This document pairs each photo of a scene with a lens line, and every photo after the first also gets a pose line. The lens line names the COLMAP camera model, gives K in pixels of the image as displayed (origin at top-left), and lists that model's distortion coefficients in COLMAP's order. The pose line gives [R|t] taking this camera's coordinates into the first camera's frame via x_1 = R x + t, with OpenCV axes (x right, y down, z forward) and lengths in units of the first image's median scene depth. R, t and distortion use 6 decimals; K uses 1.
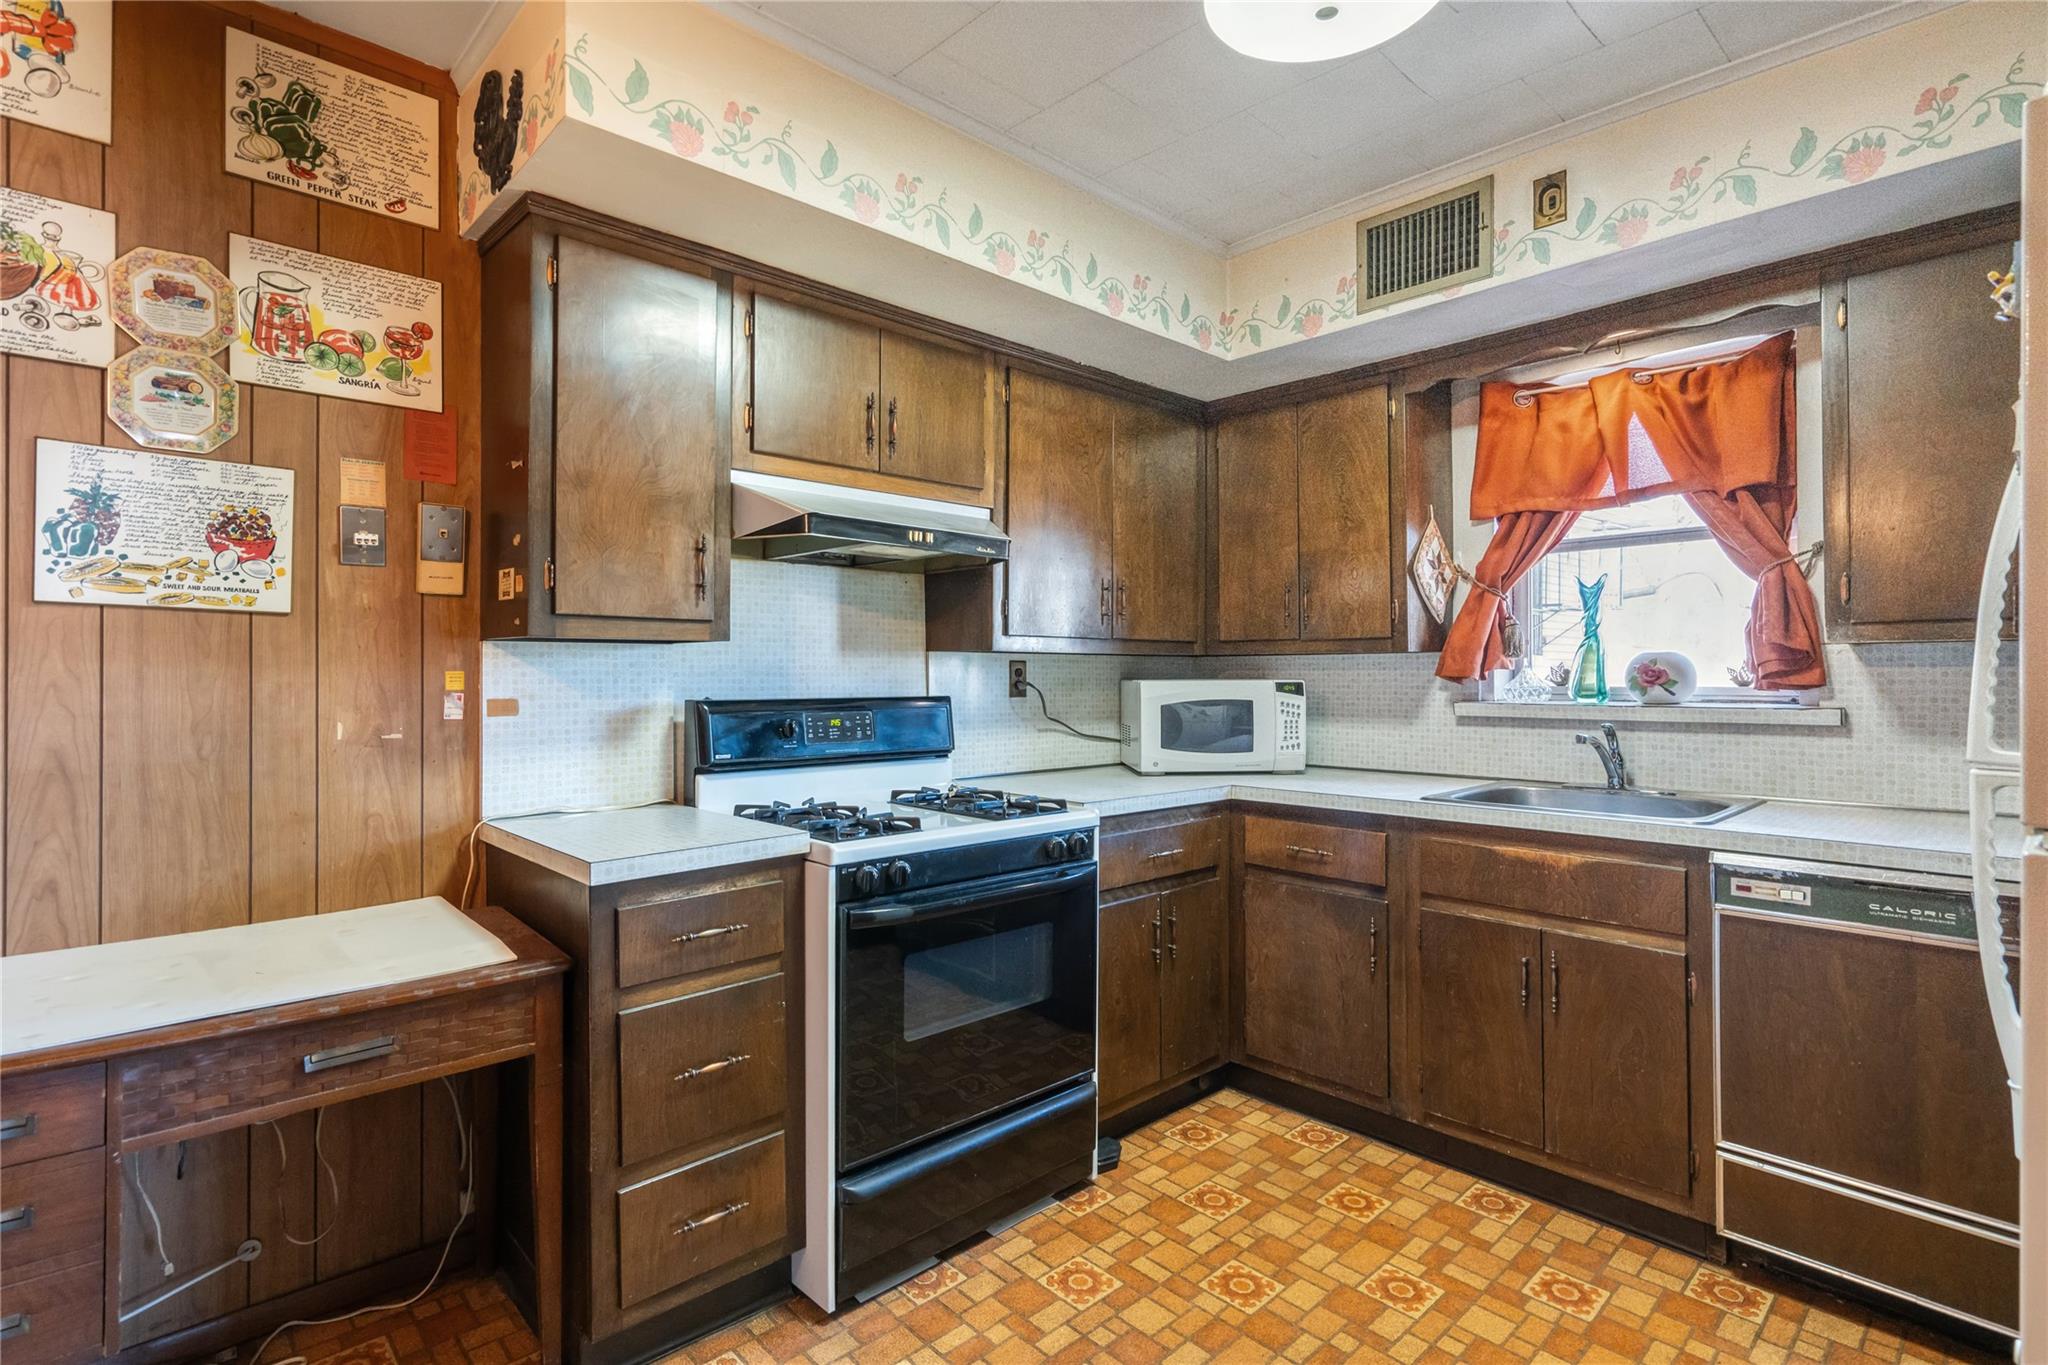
lens RADIAL K [[988.0, 0, 1024.0], [0, 988.0, 682.5], [0, 0, 1]] dist [-0.000511, 0.000592]
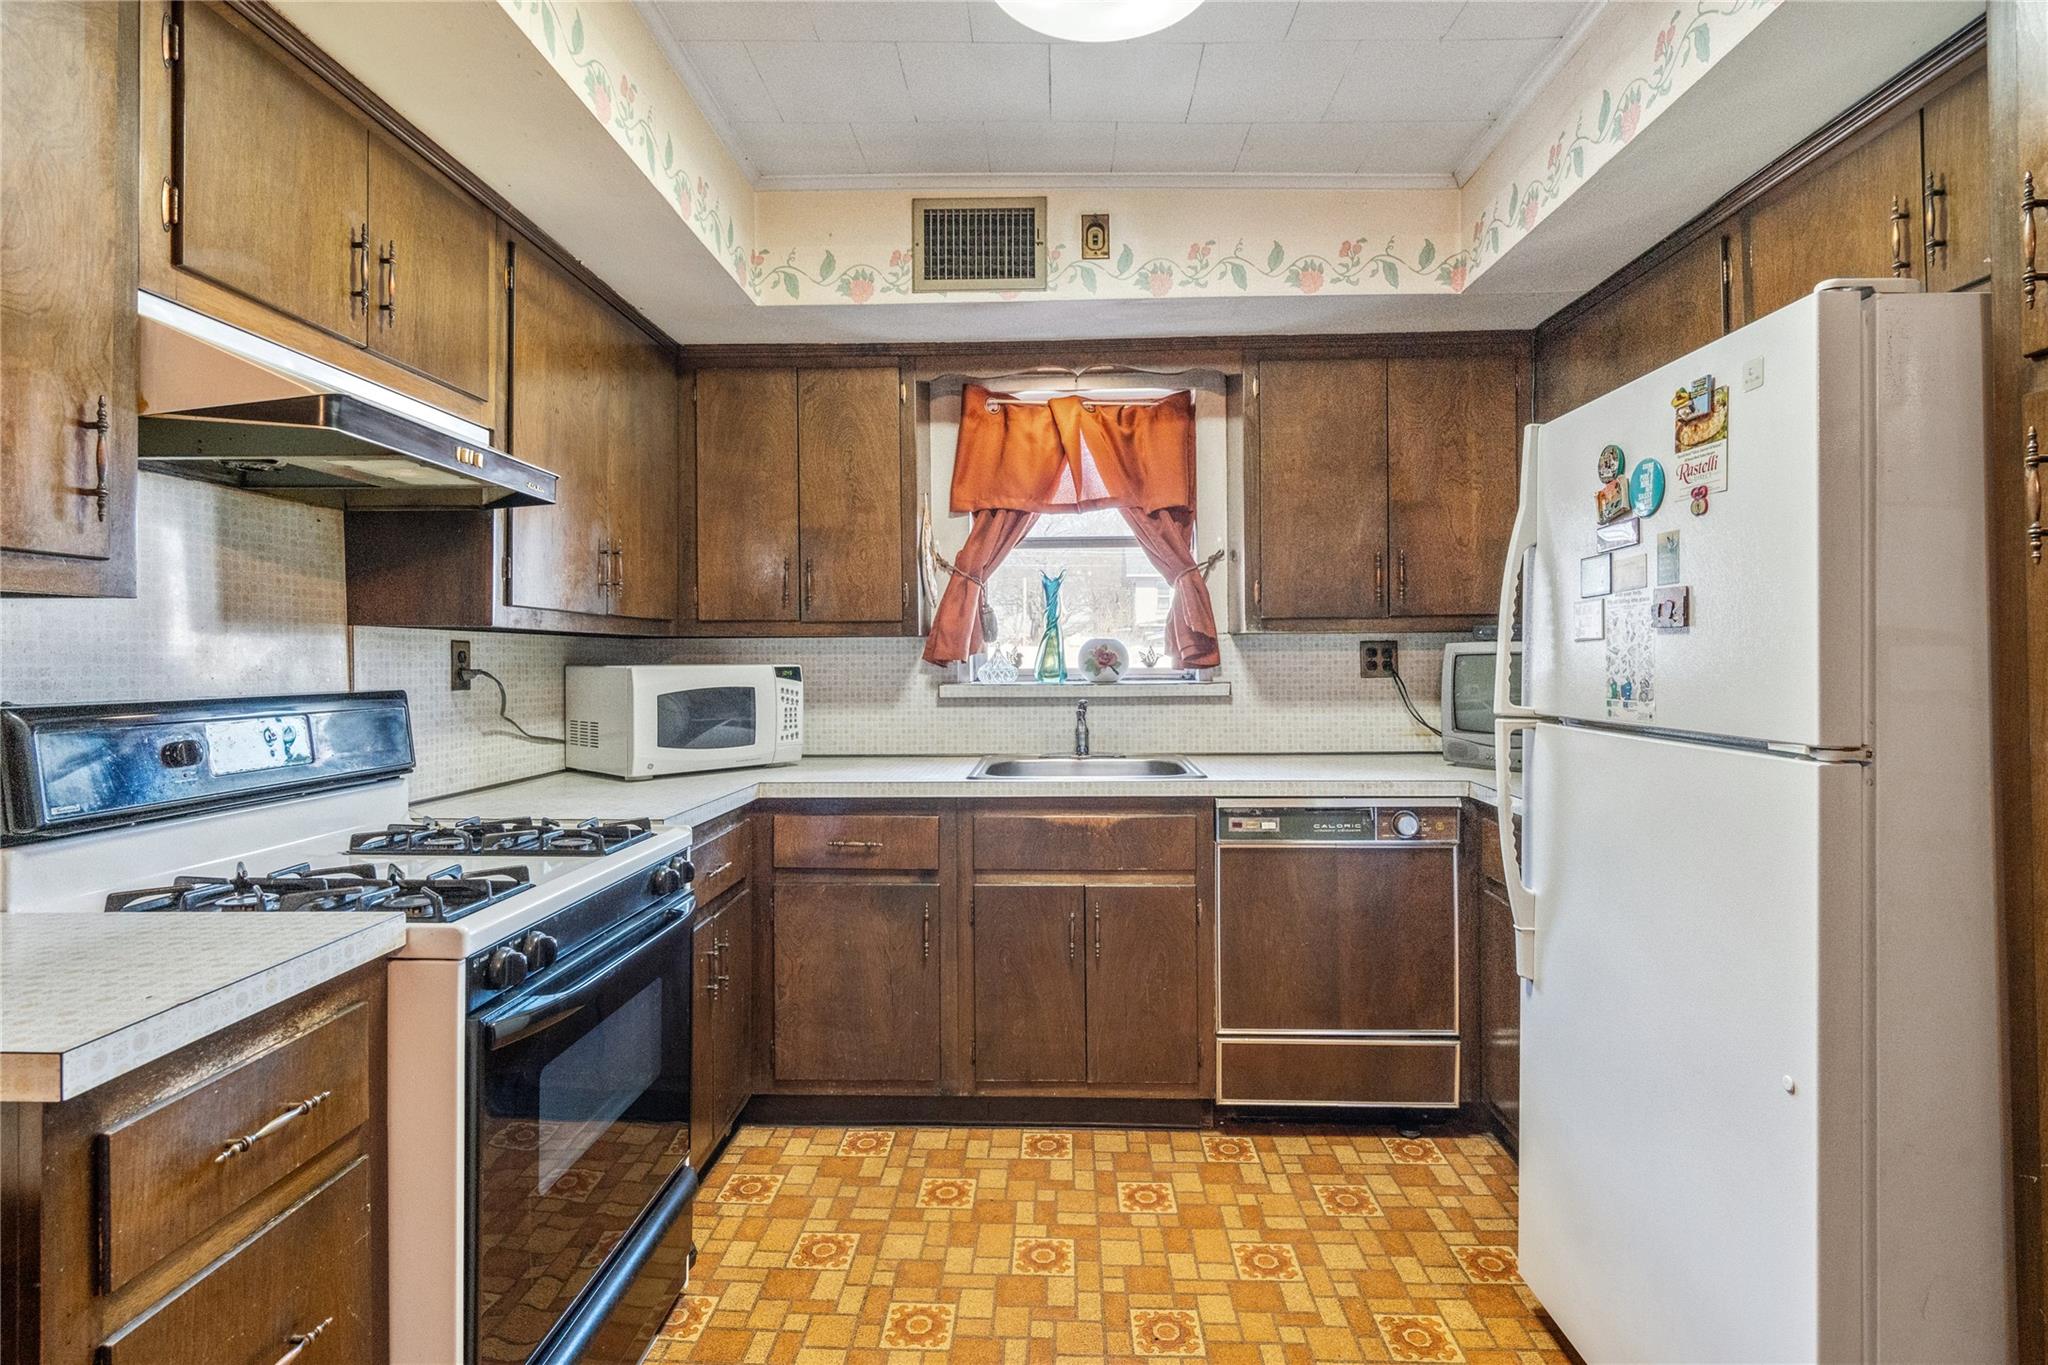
lens RADIAL K [[1005.0, 0, 1023.9], [0, 1005.0, 662.6], [0, 0, 1]] dist [-0.003001, 0.001166]
pose [[0.709407, -0.005094, 0.704780, -0.291217], [0.009609, 0.999951, -0.002445, 0.000323], [-0.704733, 0.008507, 0.709421, 0.214177]]
